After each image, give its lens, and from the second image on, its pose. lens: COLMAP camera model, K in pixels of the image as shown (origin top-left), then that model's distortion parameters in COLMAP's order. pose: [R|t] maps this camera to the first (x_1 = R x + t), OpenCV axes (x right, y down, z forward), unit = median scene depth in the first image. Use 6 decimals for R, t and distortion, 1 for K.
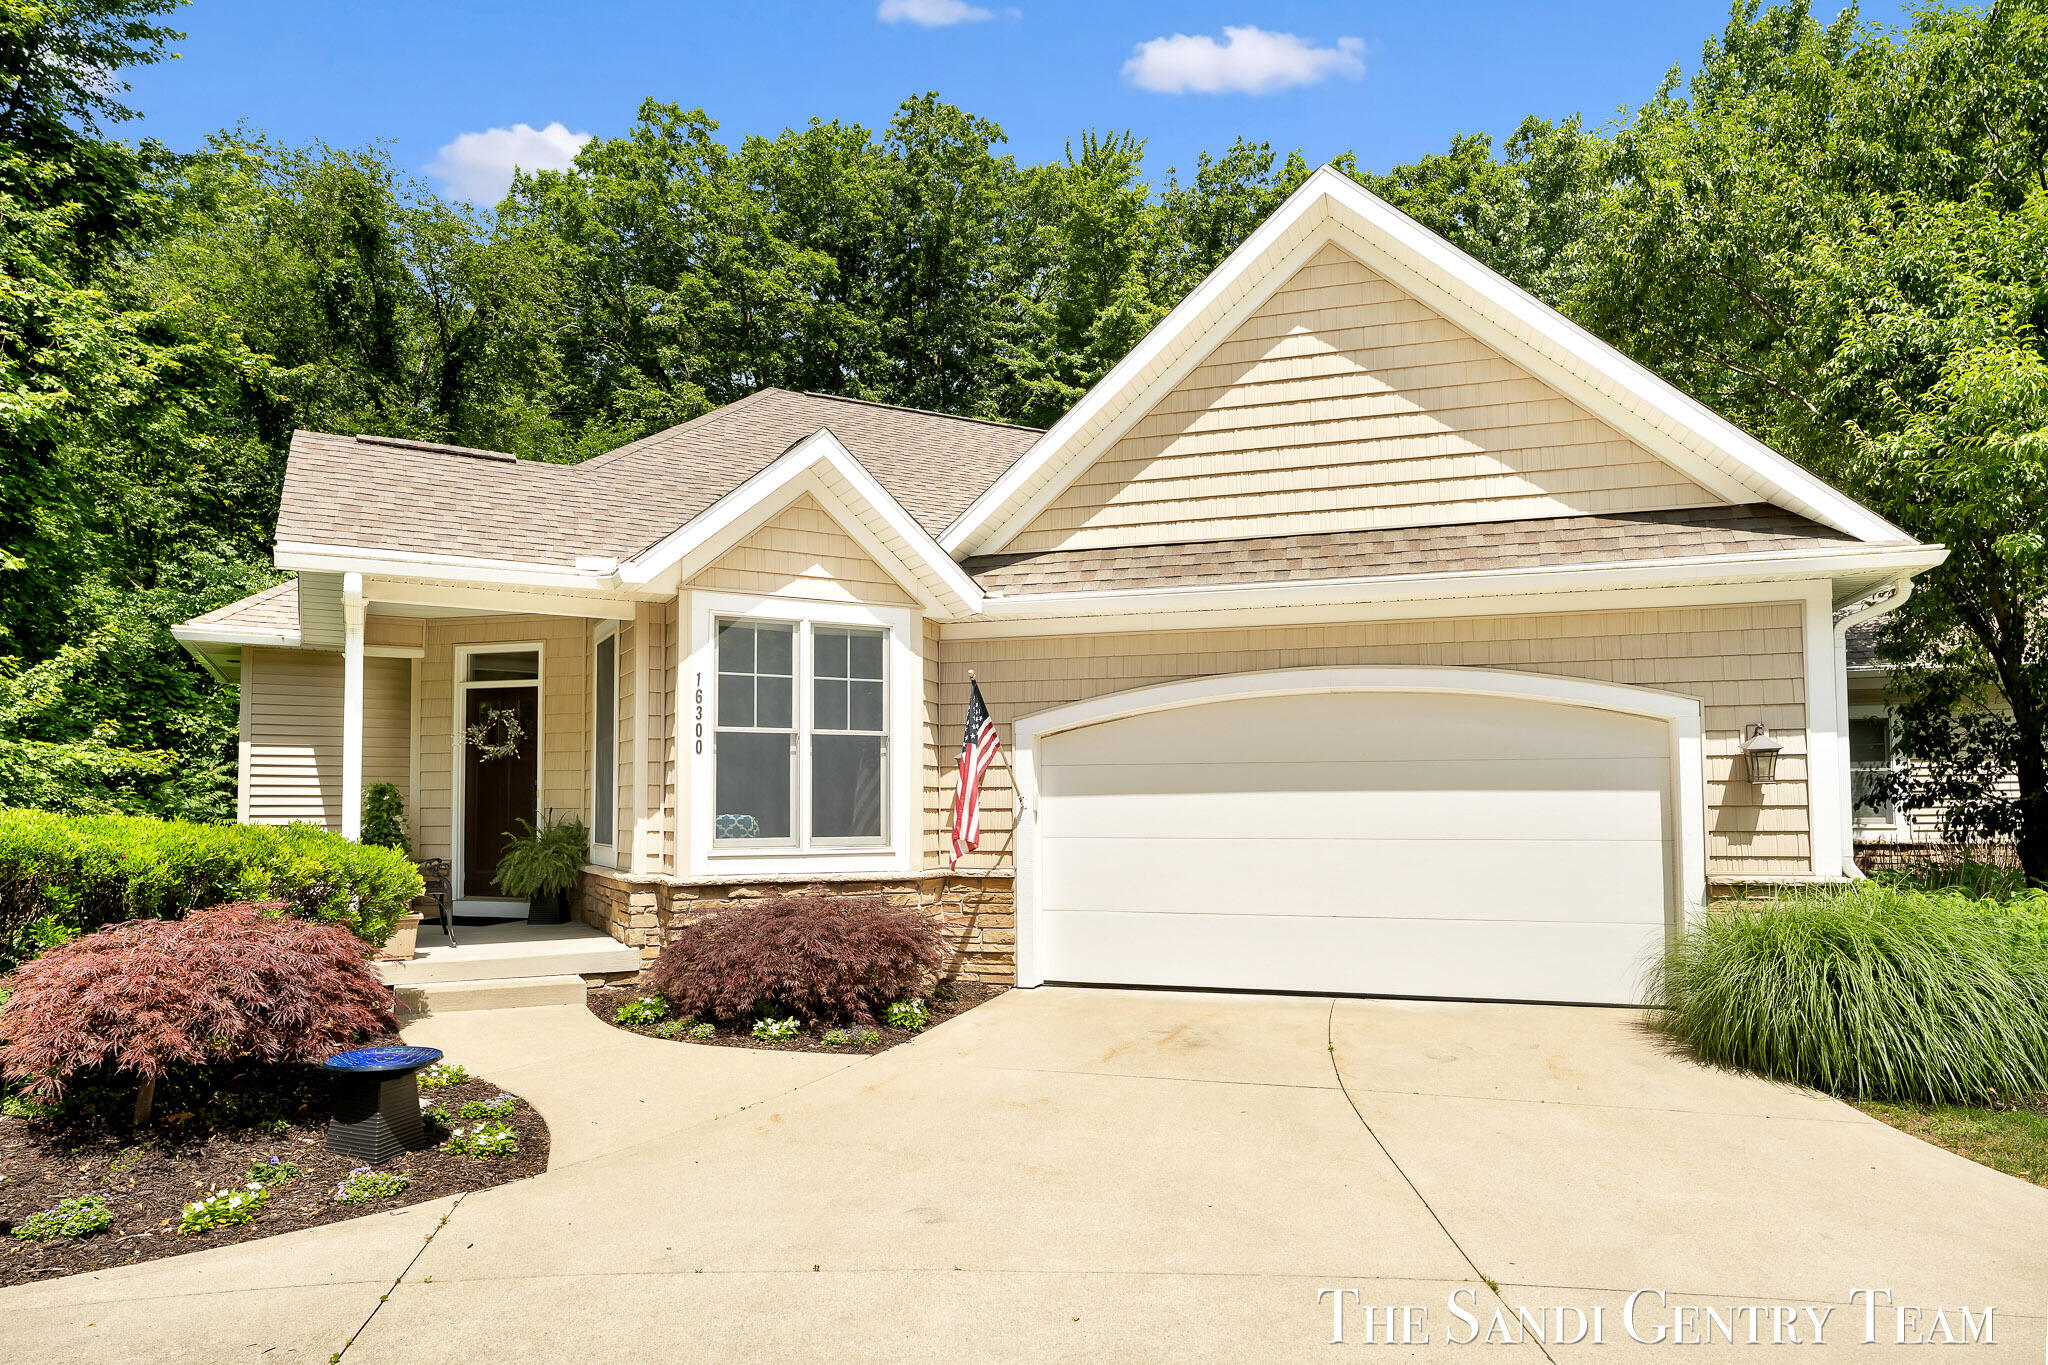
lens RADIAL K [[1238.1, 0, 1022.7], [0, 1238.1, 723.1], [0, 0, 1]] dist [-0.002784, -0.000469]
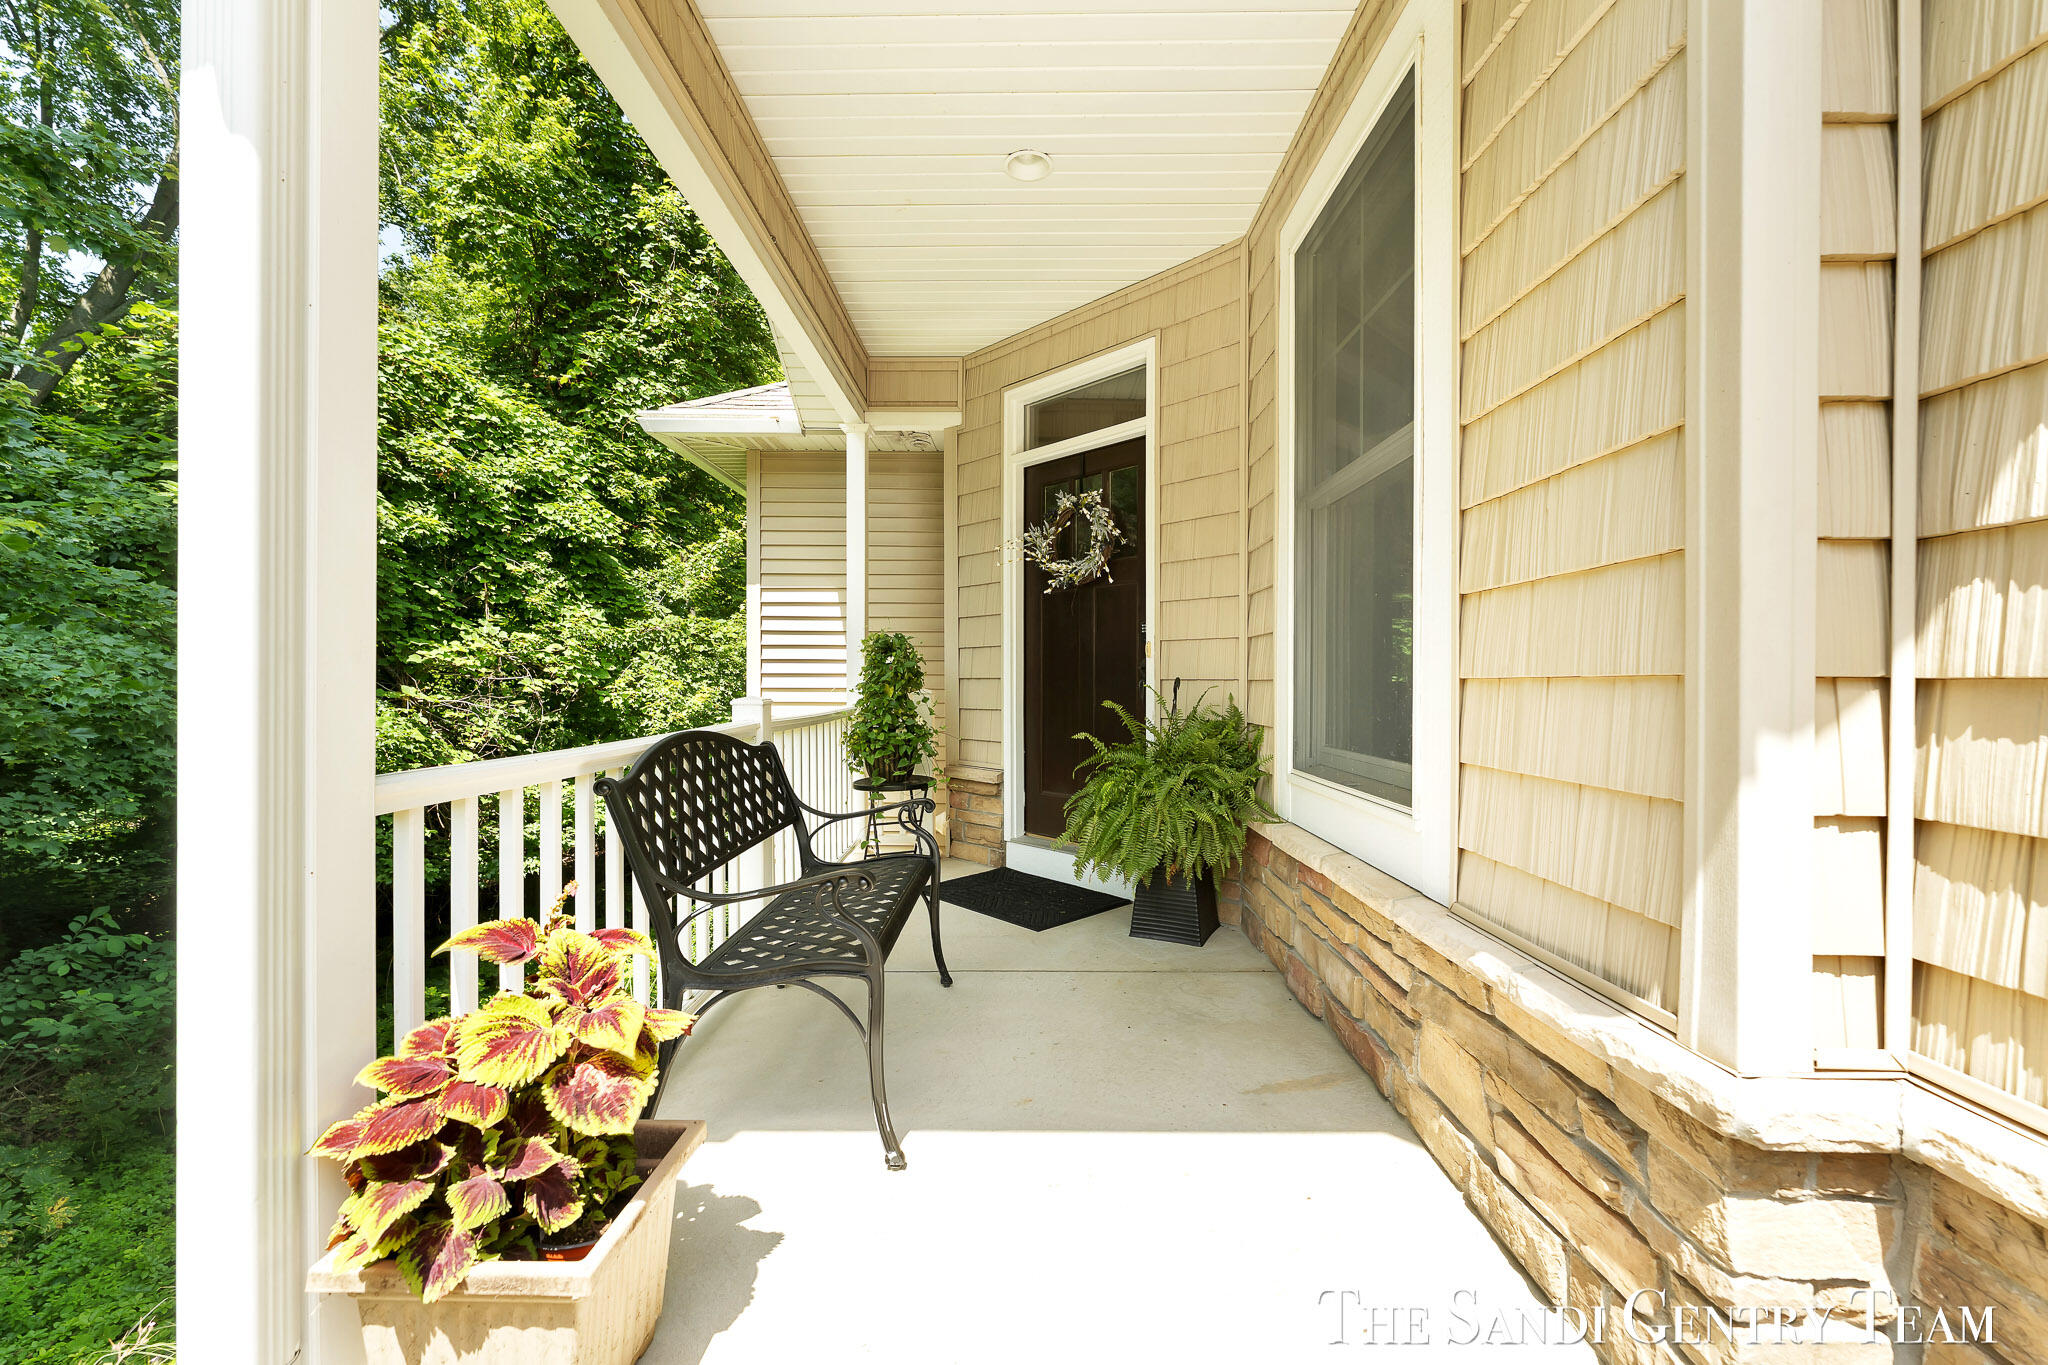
lens RADIAL K [[825.9, 0, 1016.2], [0, 825.9, 658.0], [0, 0, 1]] dist [-0.002411, -0.000093]
pose [[0.871152, 0.002242, -0.491009, -0.272944], [0.013226, 0.999520, 0.028029, 0.049686], [0.490836, -0.030911, 0.870703, 0.681068]]
